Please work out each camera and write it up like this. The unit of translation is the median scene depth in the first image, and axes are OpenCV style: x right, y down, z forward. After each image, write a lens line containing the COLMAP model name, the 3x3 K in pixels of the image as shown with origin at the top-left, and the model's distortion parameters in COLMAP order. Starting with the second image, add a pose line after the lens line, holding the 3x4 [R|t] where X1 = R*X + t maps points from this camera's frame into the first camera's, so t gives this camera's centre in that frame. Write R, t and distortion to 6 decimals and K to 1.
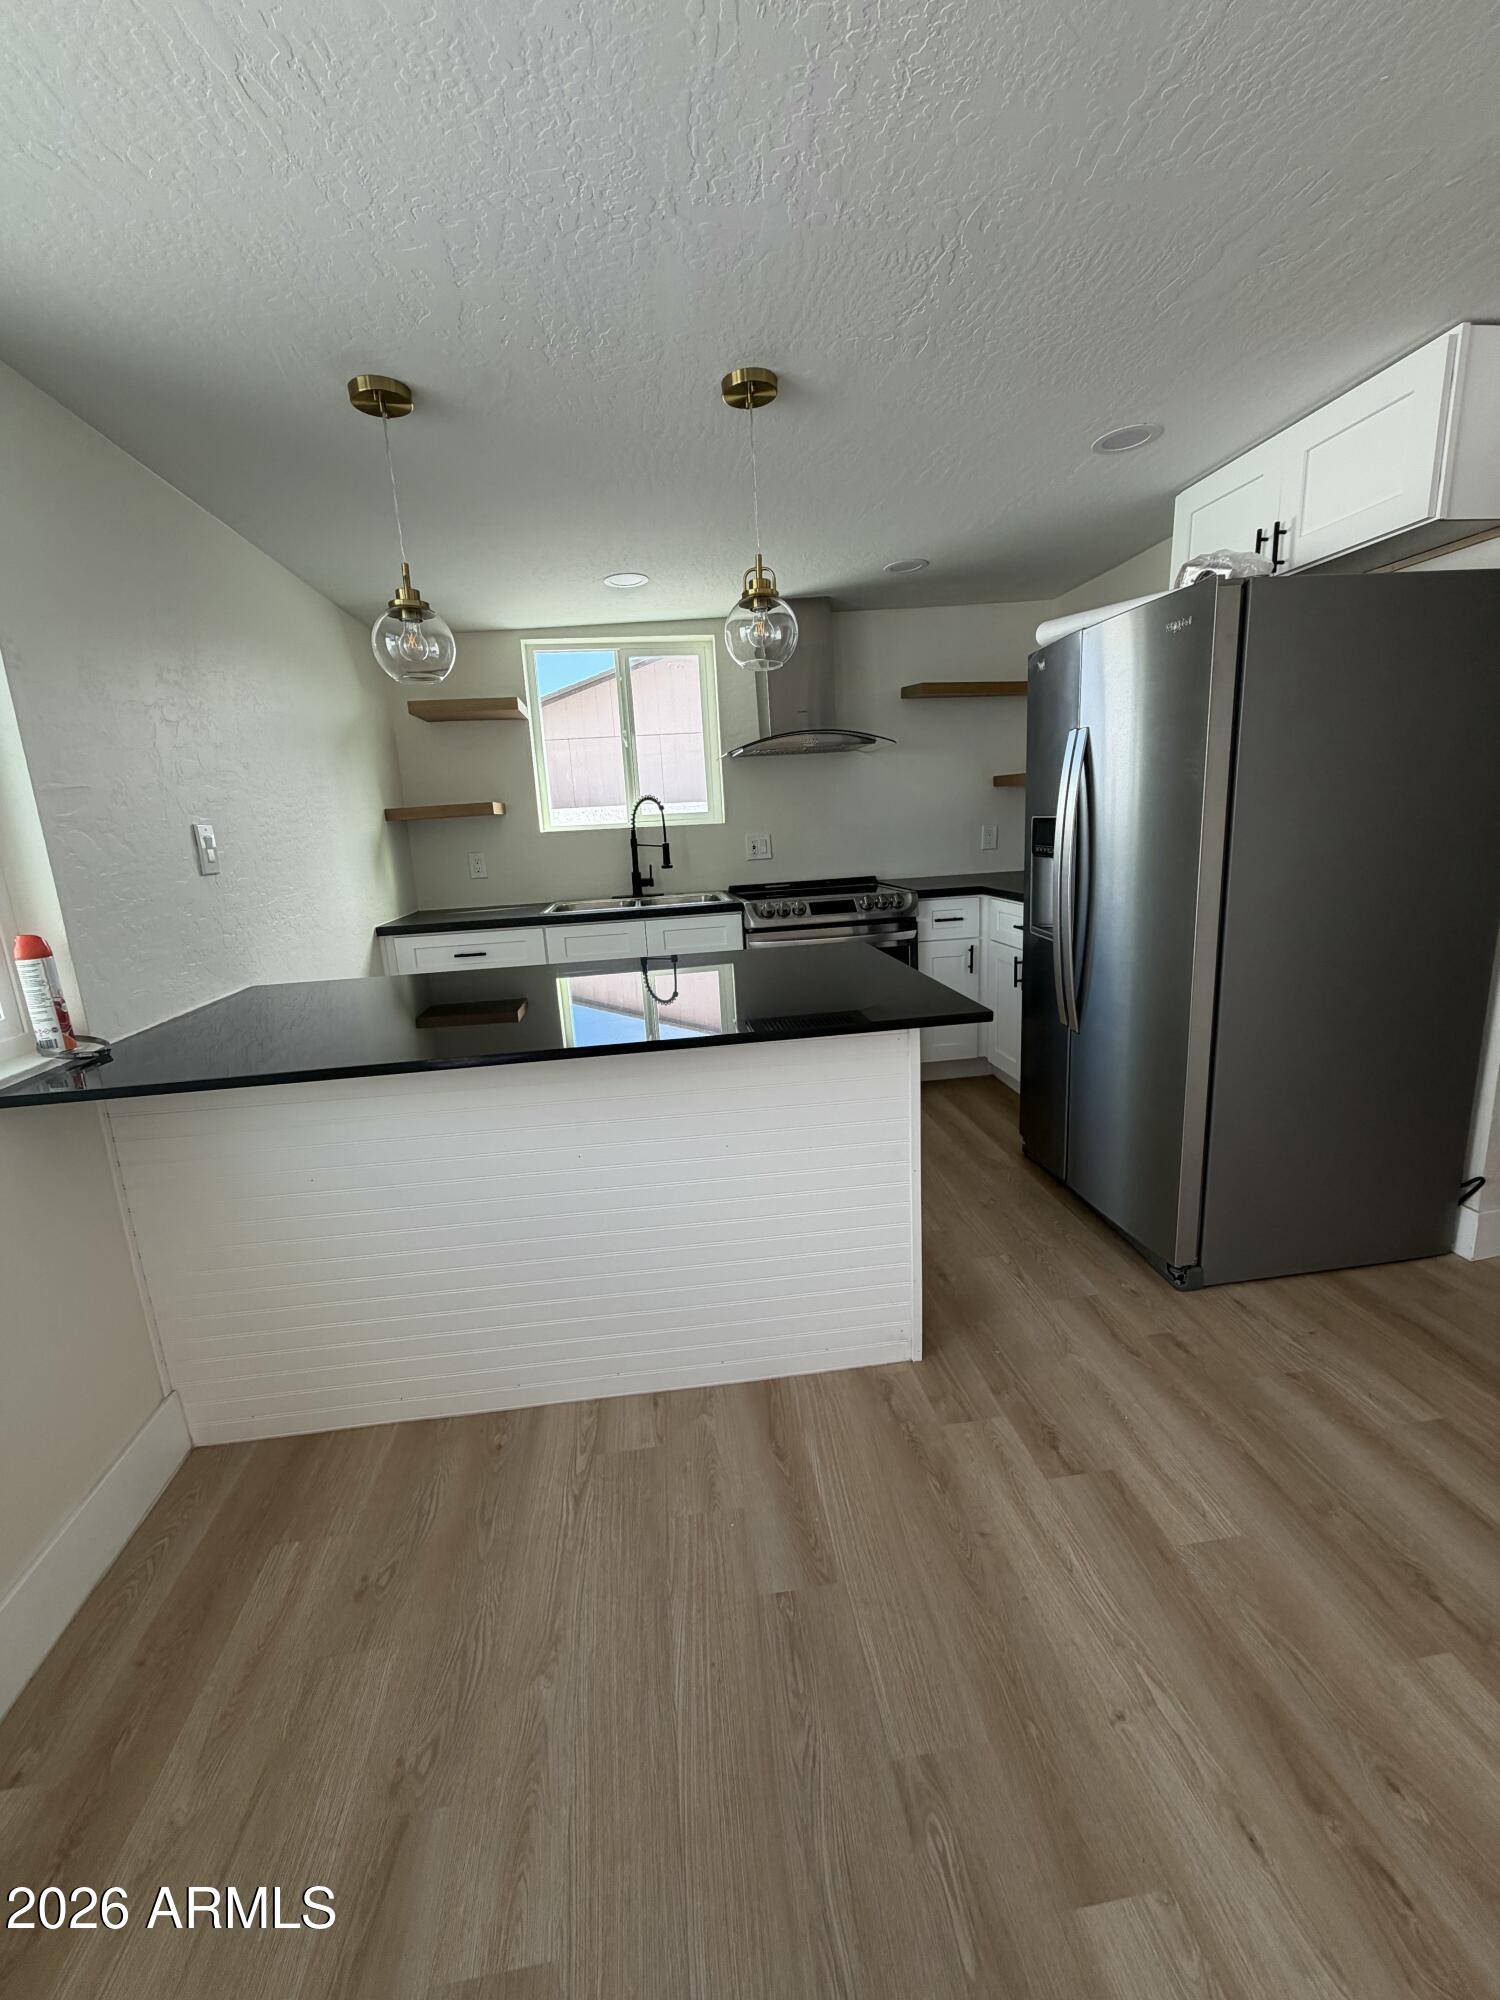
lens RADIAL K [[797.2, 0, 748.2], [0, 797.2, 993.8], [0, 0, 1]] dist [0.000352, -0.000059]
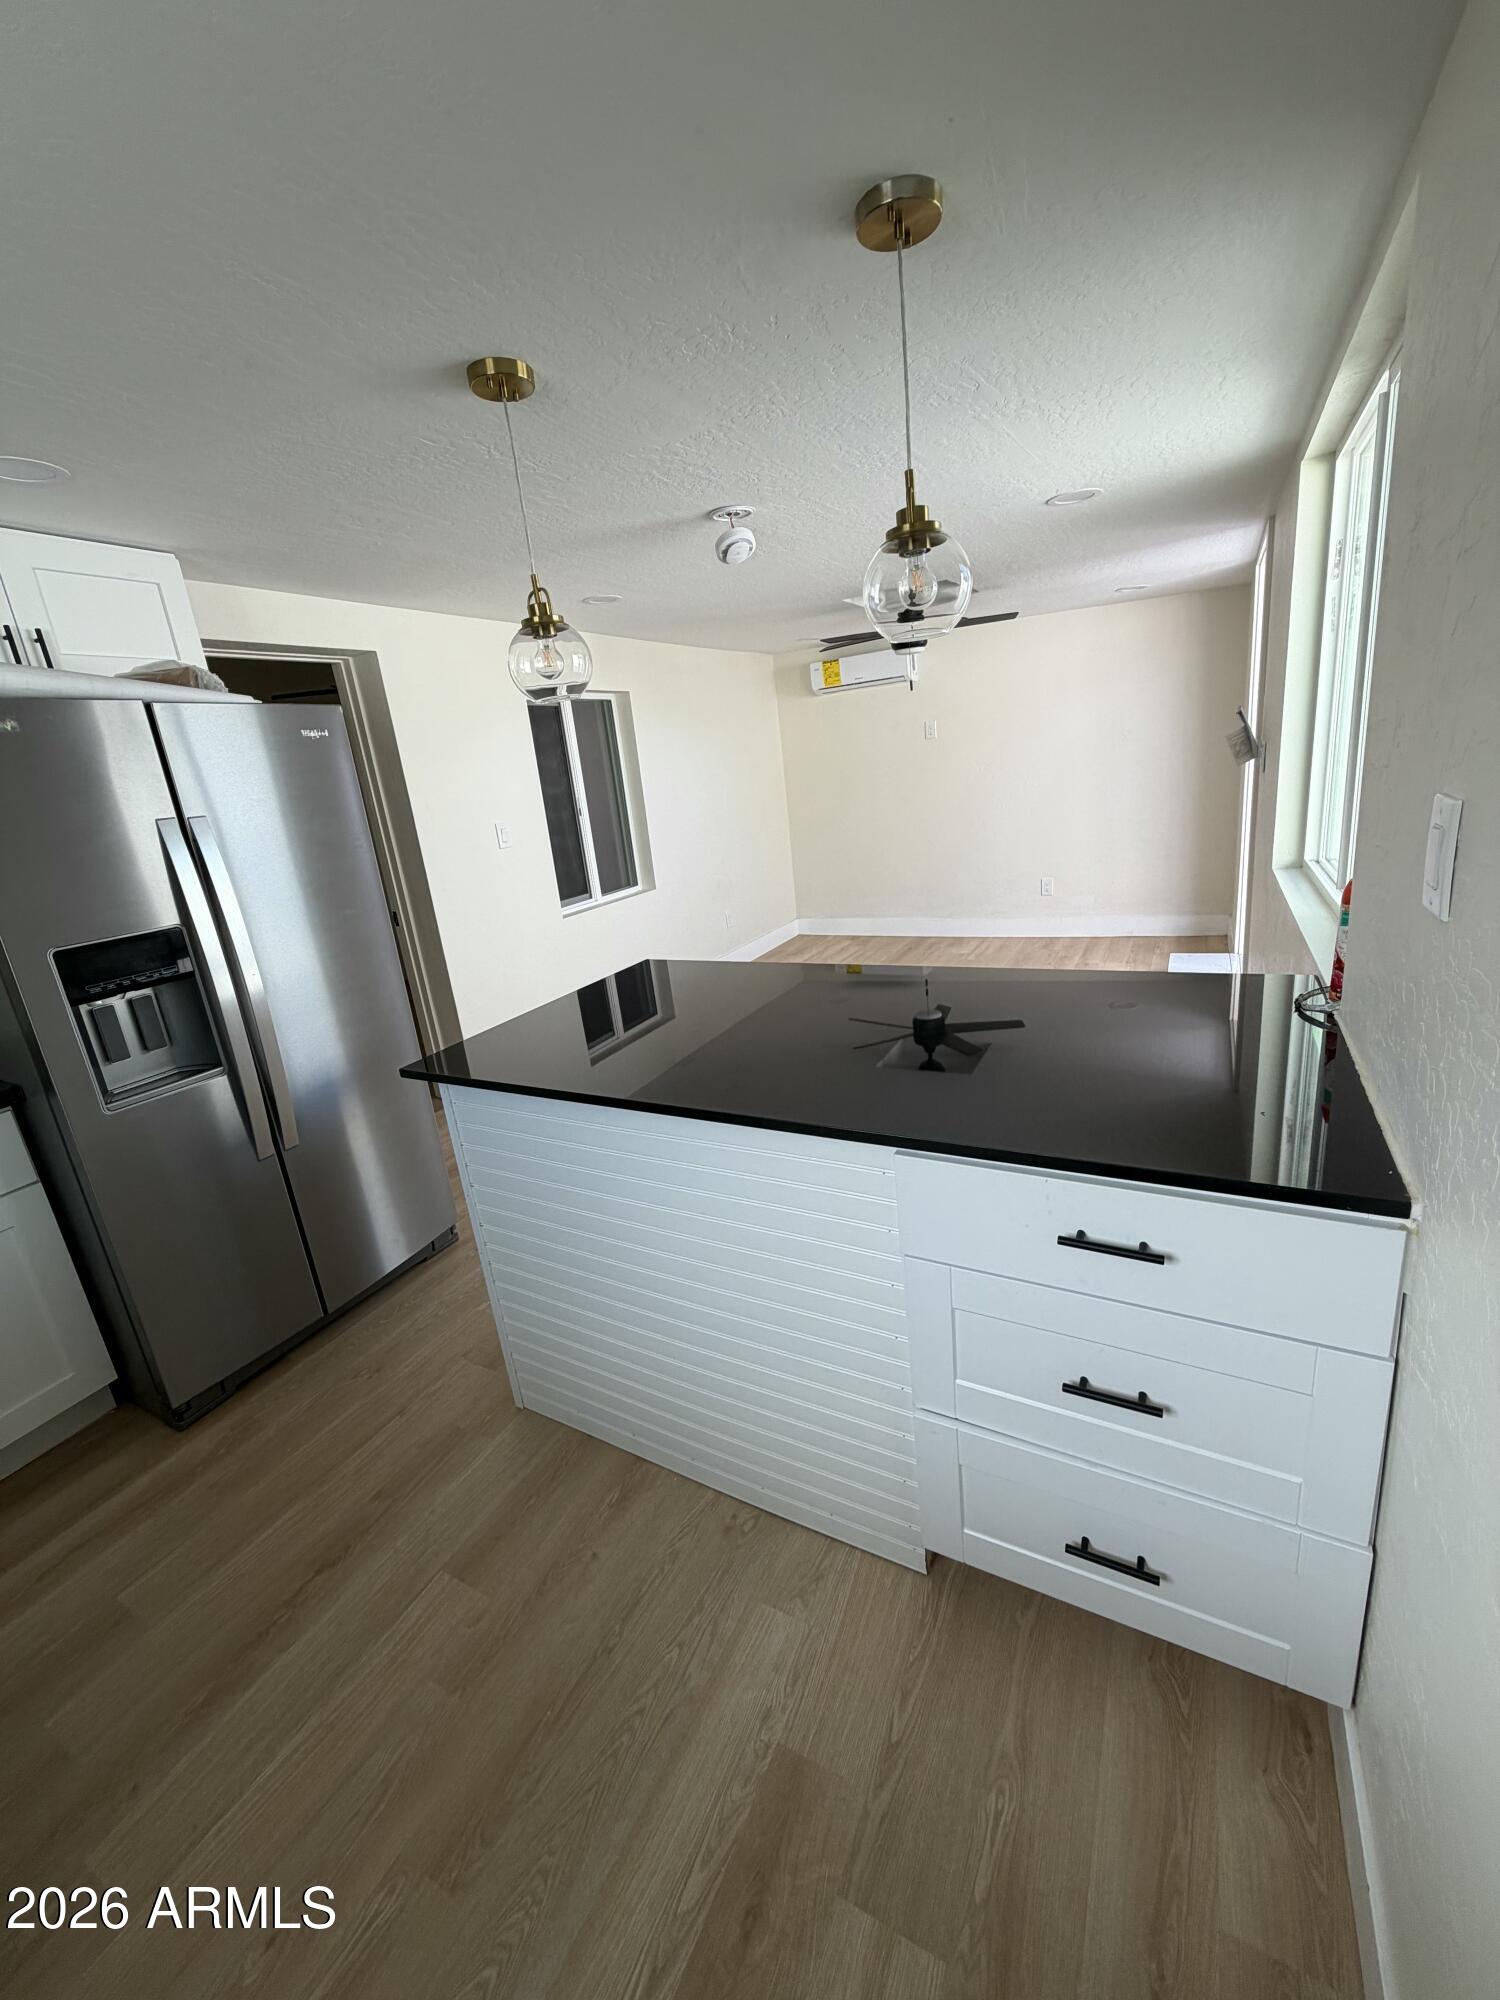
lens RADIAL K [[797.2, 0, 748.2], [0, 797.2, 993.8], [0, 0, 1]] dist [0.000352, -0.000059]
pose [[-0.797373, -0.027788, 0.602847, -0.729256], [0.274661, 0.872774, 0.403518, -0.444338], [-0.537362, 0.487332, -0.688294, 1.732312]]
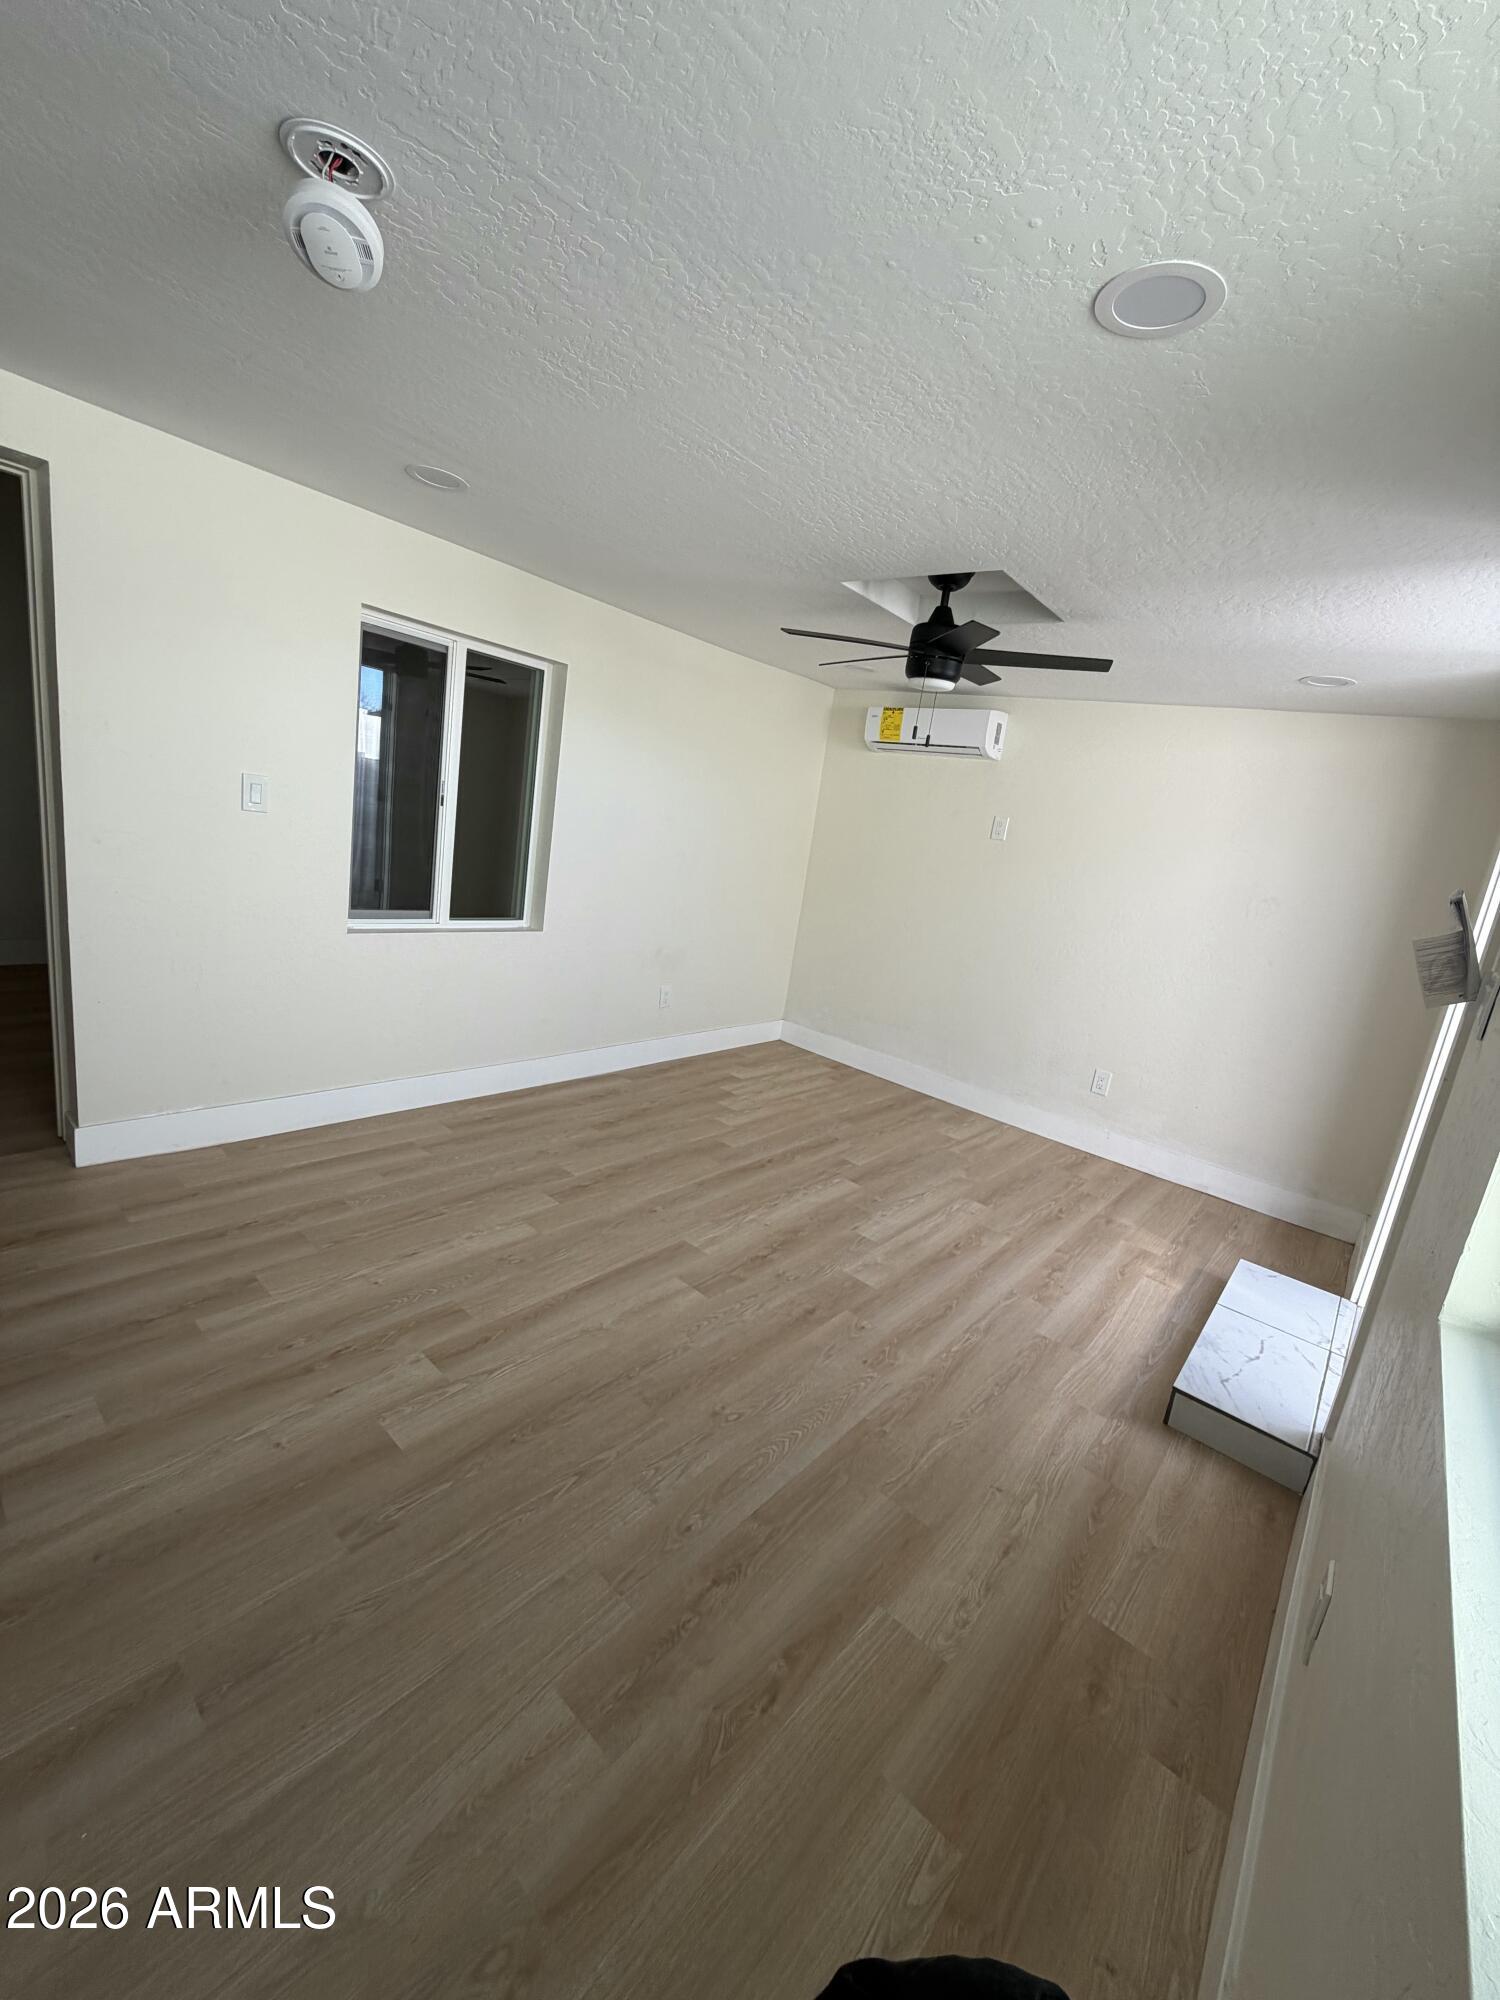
lens RADIAL K [[797.2, 0, 748.2], [0, 797.2, 993.8], [0, 0, 1]] dist [0.000352, -0.000059]
pose [[-0.665609, -0.199231, 0.719216, -0.637123], [0.057374, 0.947196, 0.315481, -0.182103], [-0.744092, 0.251252, -0.619031, 0.681485]]
